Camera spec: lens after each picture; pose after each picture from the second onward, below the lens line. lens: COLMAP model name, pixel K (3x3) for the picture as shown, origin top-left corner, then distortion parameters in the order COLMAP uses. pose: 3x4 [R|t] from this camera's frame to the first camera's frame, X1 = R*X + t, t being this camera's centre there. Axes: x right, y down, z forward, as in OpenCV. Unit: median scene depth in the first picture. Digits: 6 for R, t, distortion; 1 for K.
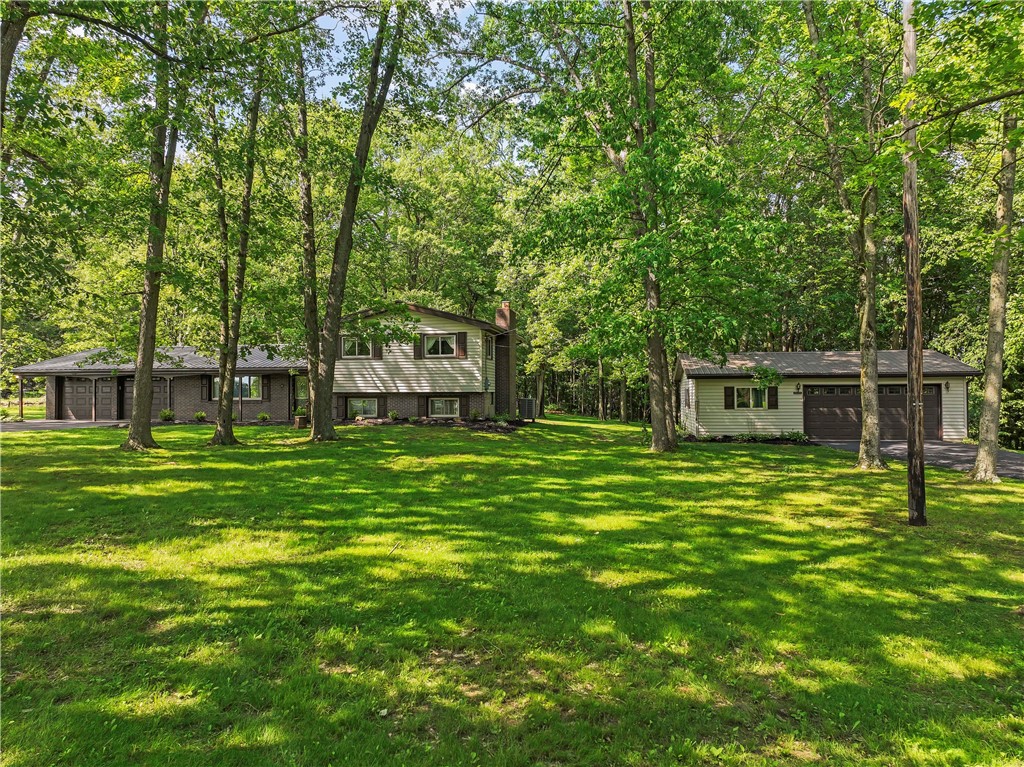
lens RADIAL K [[714.7, 0, 512.0], [0, 714.7, 383.5], [0, 0, 1]] dist [-0.000355, -0.000924]
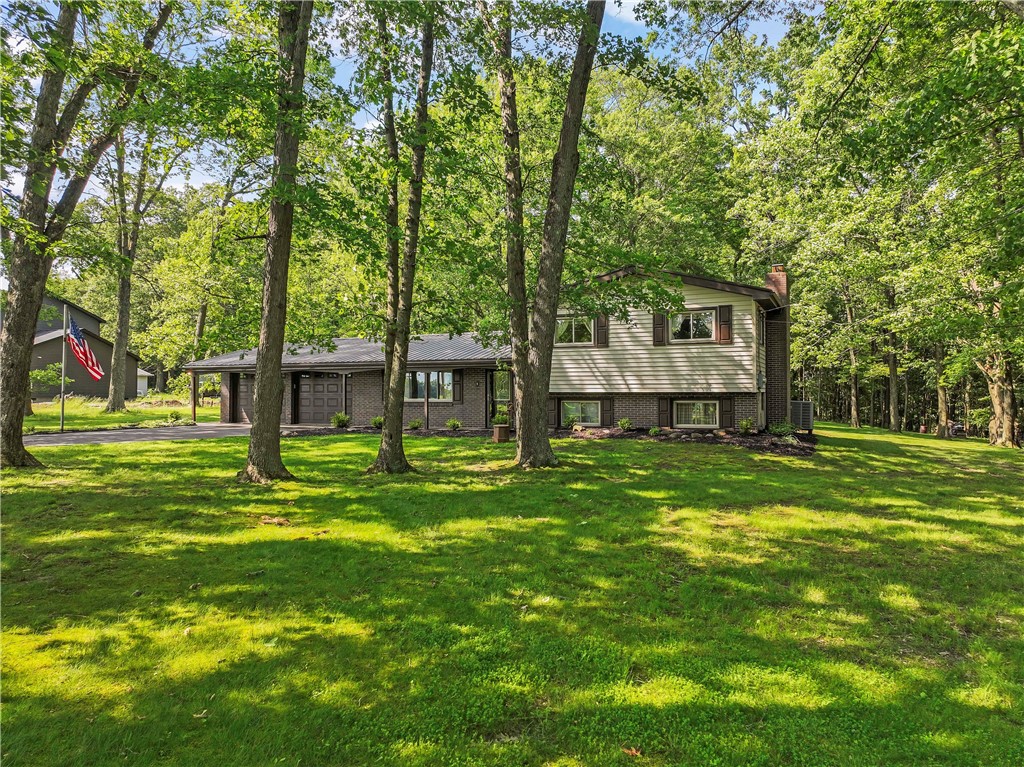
lens RADIAL K [[714.7, 0, 512.0], [0, 714.7, 383.5], [0, 0, 1]] dist [-0.000355, -0.000924]
pose [[0.964453, -0.000777, -0.264253, -0.087720], [0.000738, 1.000000, -0.000247, 0.003488], [0.264253, 0.000044, 0.964453, 0.284777]]
